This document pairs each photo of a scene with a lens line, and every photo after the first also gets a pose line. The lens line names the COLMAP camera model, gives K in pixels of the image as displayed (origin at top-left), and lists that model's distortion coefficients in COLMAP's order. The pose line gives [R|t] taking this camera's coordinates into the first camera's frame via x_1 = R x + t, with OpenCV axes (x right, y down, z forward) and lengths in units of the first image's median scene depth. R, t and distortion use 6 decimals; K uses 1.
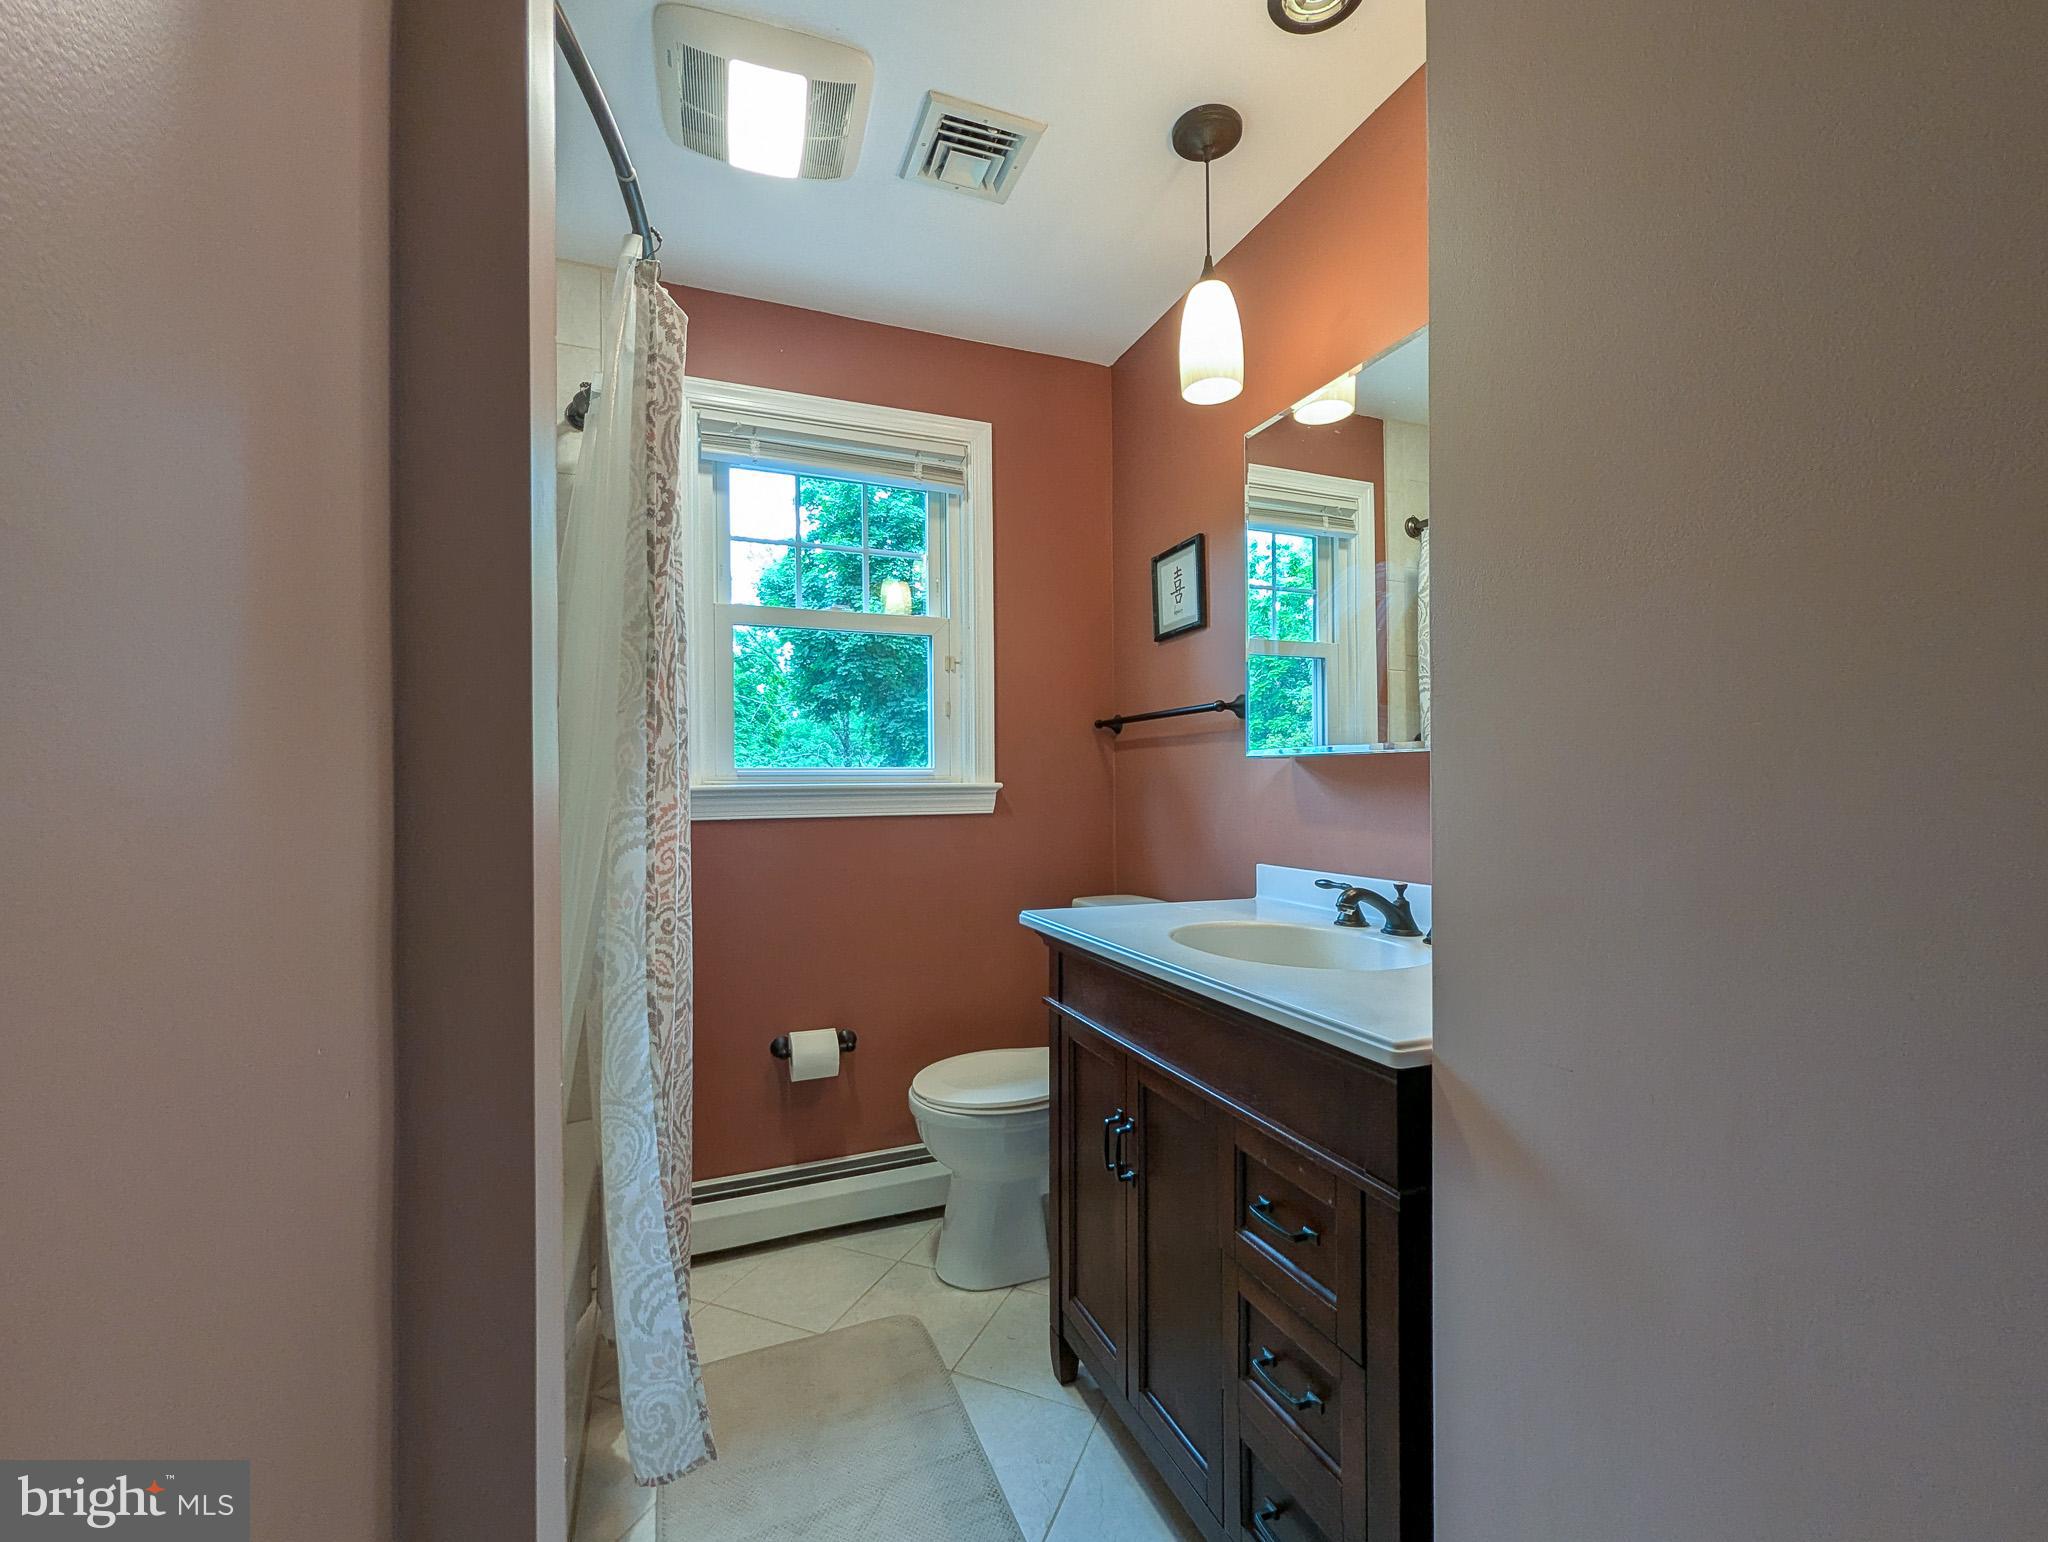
lens RADIAL K [[880.6, 0, 1037.2], [0, 880.6, 781.9], [0, 0, 1]] dist [0.001609, 0.000162]
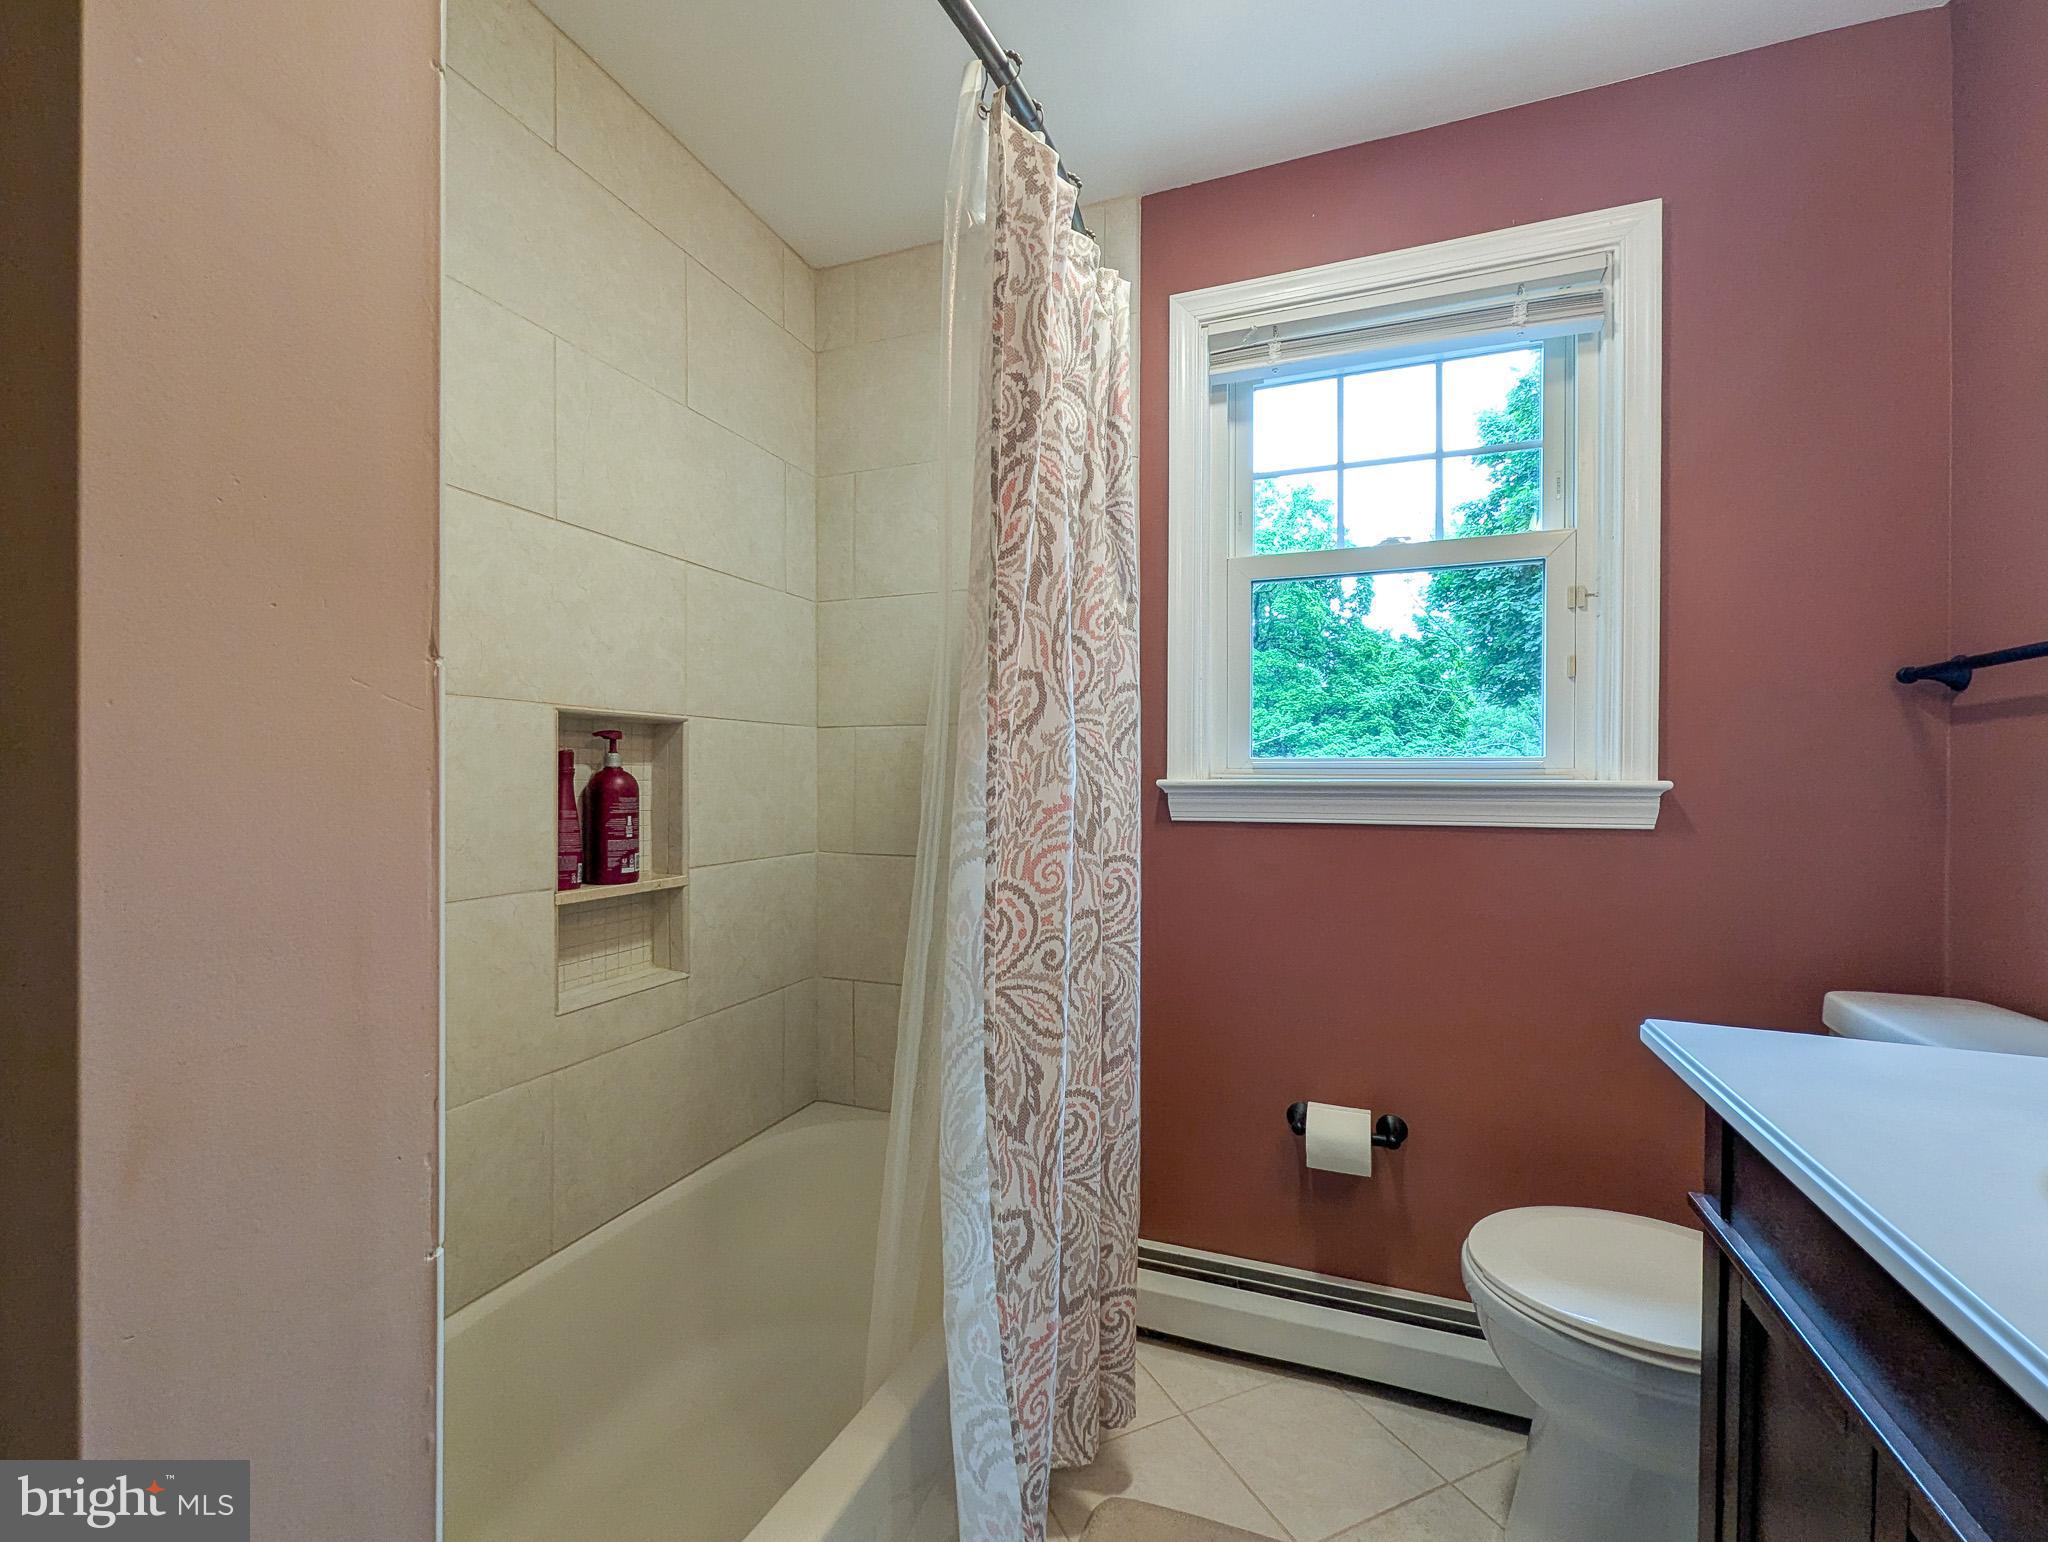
lens RADIAL K [[874.7, 0, 1004.4], [0, 874.7, 783.0], [0, 0, 1]] dist [0.000339, 0.000235]
pose [[0.715953, 0.015382, -0.697979, 0.097049], [-0.008171, 0.999873, 0.013653, -0.003953], [0.698101, -0.004072, 0.715988, 0.441395]]
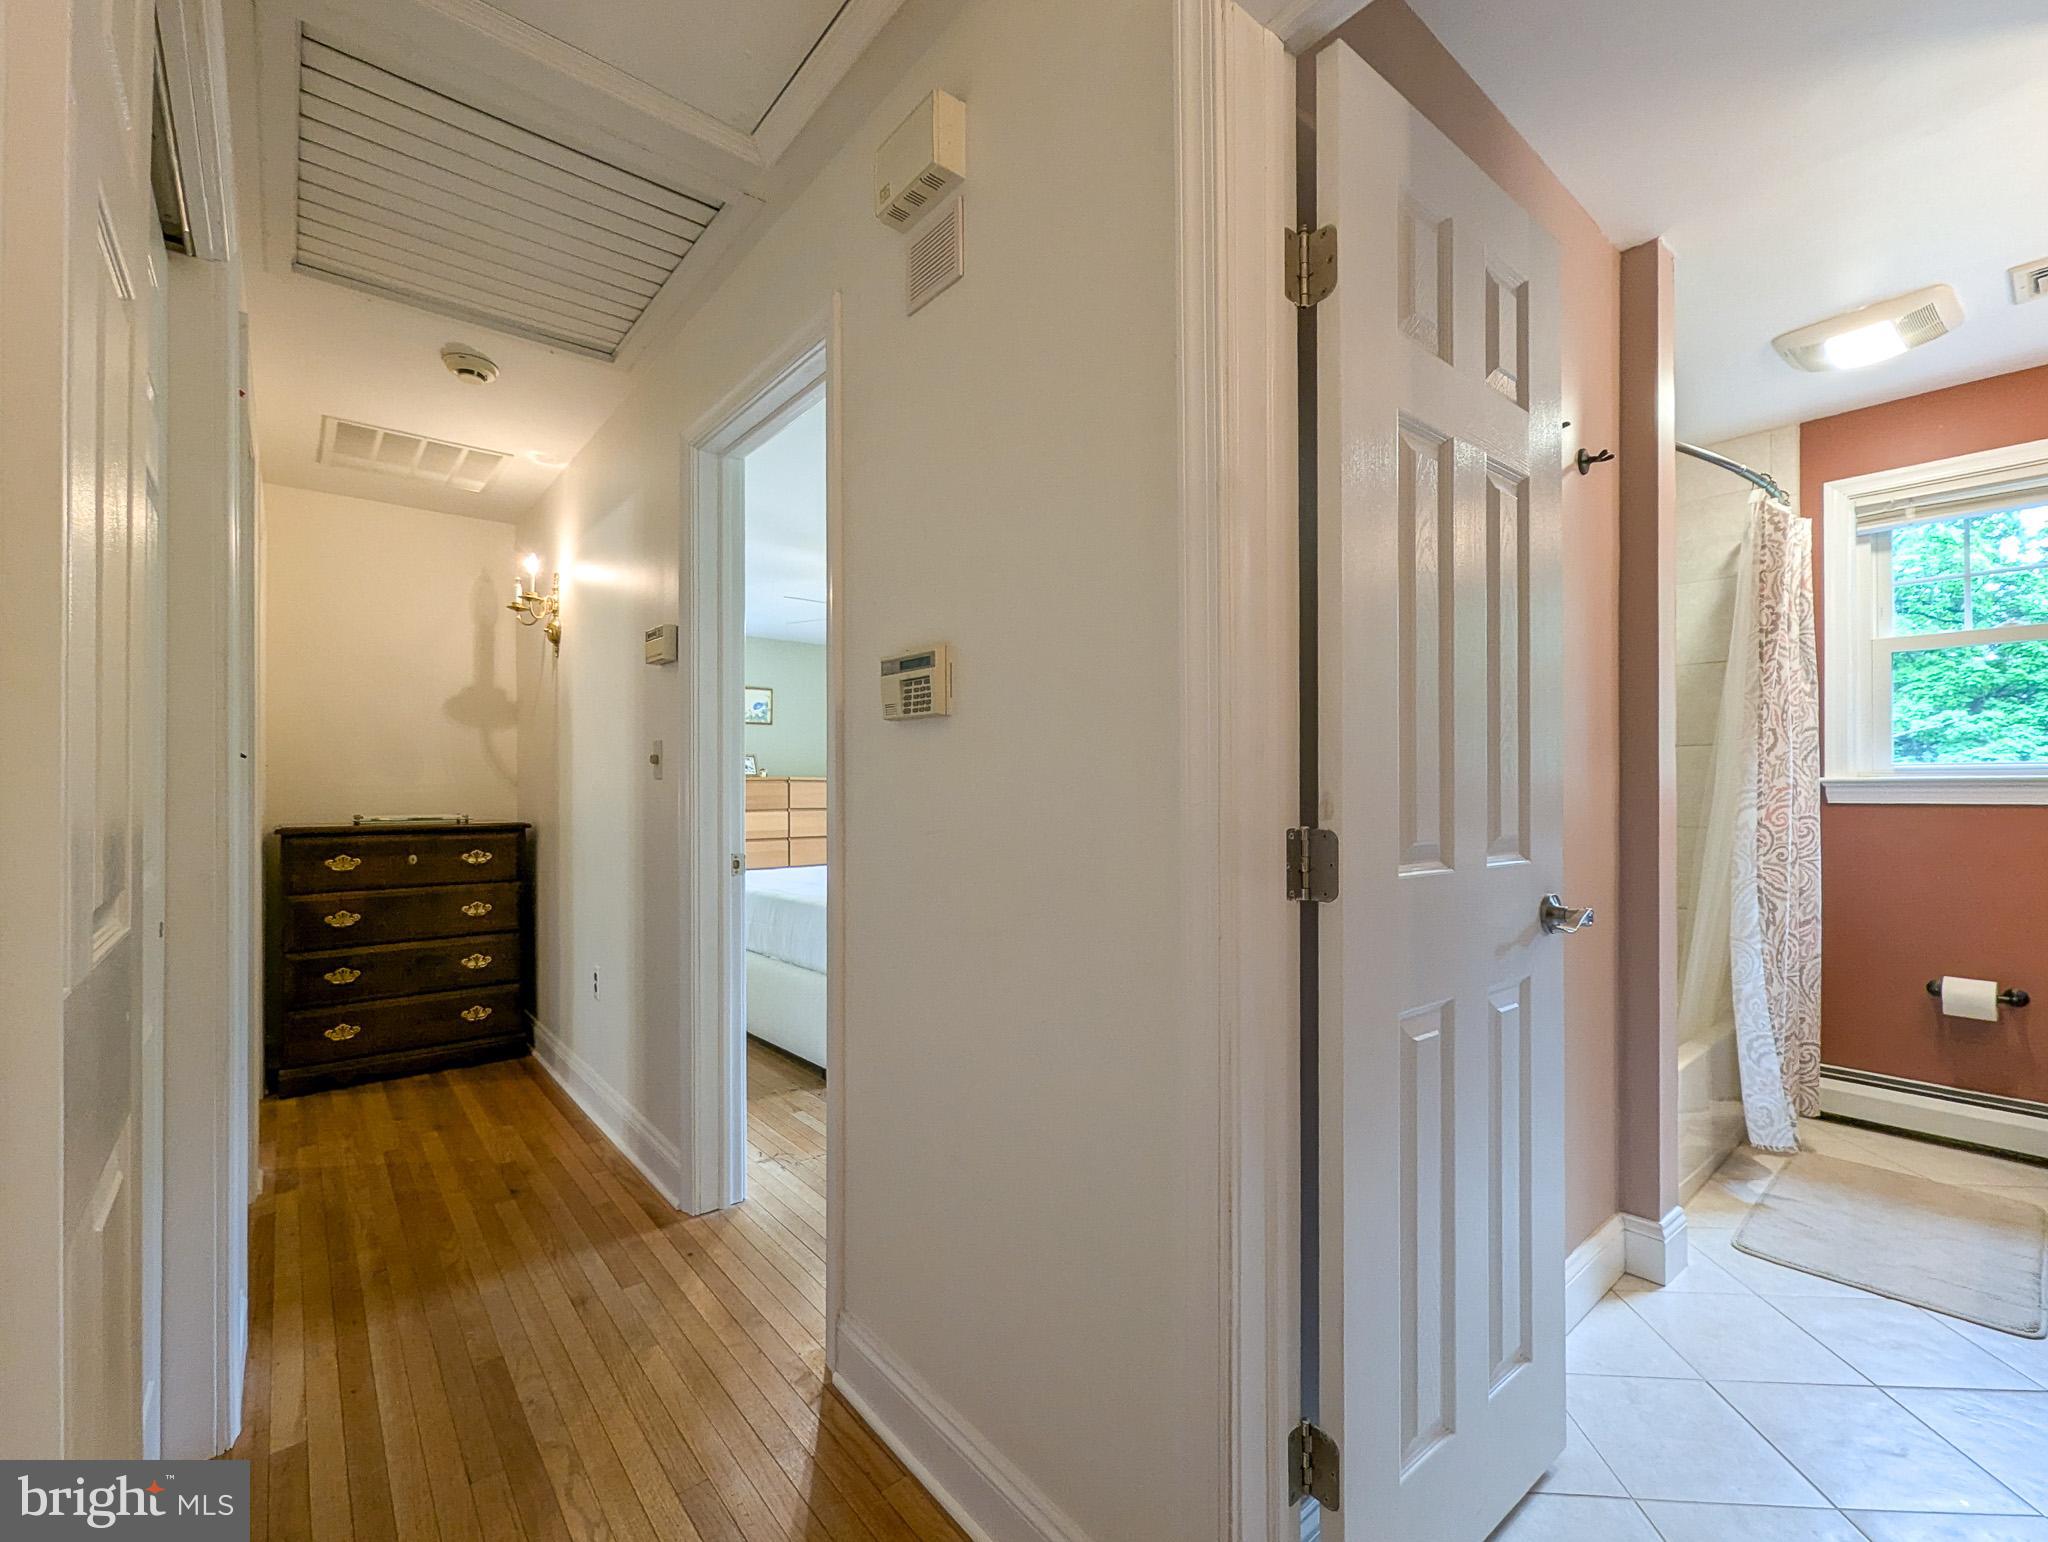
lens RADIAL K [[880.6, 0, 1037.2], [0, 880.6, 781.9], [0, 0, 1]] dist [0.001609, 0.000162]
pose [[0.317599, 0.004021, -0.948216, 0.816746], [-0.001211, 0.999992, 0.003835, 0.011233], [0.948224, -0.000070, 0.317602, -1.012785]]
